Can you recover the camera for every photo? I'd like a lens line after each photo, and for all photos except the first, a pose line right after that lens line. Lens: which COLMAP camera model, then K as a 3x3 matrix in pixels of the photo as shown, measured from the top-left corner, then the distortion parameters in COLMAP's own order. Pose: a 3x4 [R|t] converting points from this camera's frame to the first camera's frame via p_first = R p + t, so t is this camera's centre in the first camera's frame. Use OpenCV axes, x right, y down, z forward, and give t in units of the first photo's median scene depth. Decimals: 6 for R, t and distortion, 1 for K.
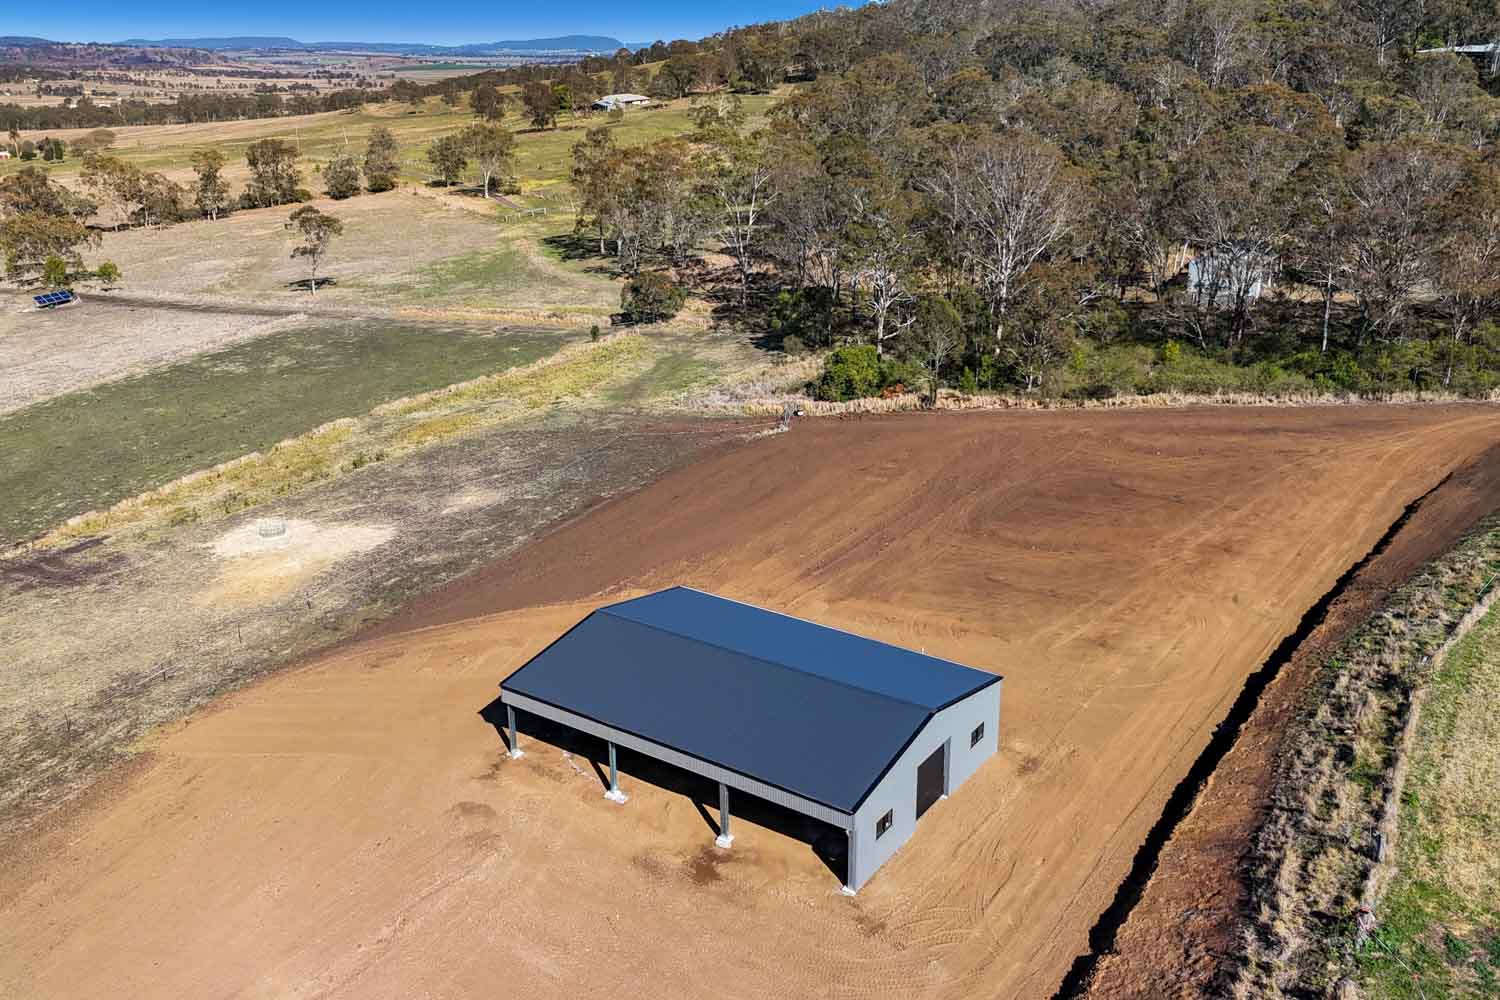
lens RADIAL K [[1284.6, 0, 750.0], [0, 1284.6, 500.0], [0, 0, 1]] dist [0.064532, -0.055644]
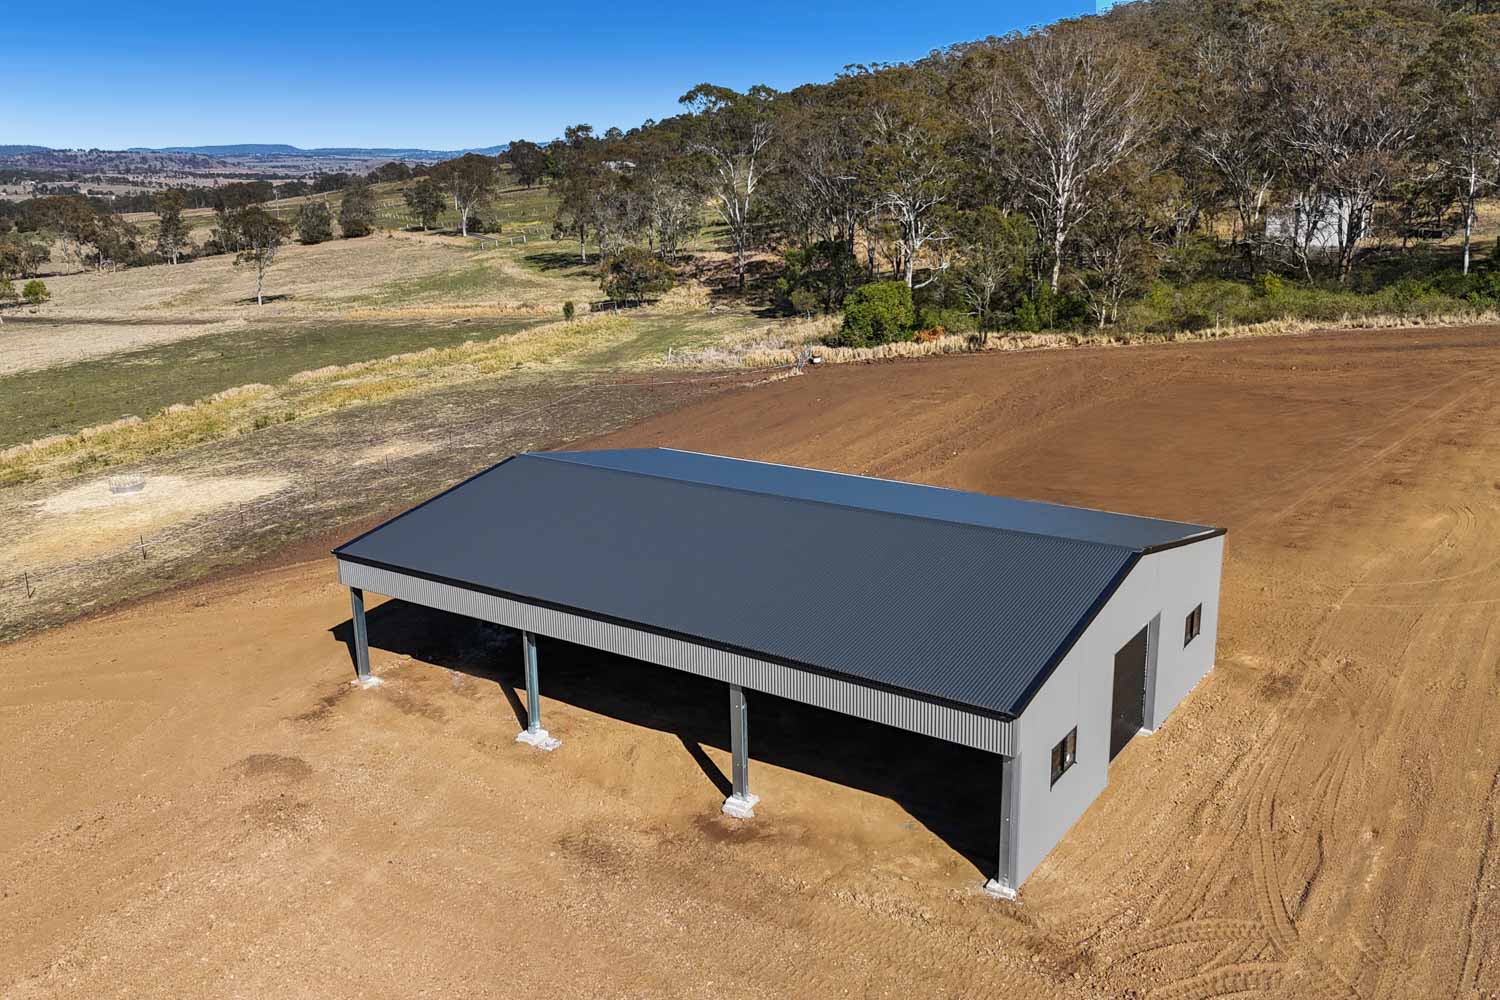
lens RADIAL K [[1283.9, 0, 750.0], [0, 1283.9, 500.0], [0, 0, 1]] dist [0.033376, 0.005256]
pose [[0.999919, -0.011855, 0.004690, -0.007368], [0.012172, 0.997151, -0.074438, 0.078646], [-0.003794, 0.074489, 0.997215, 0.208206]]
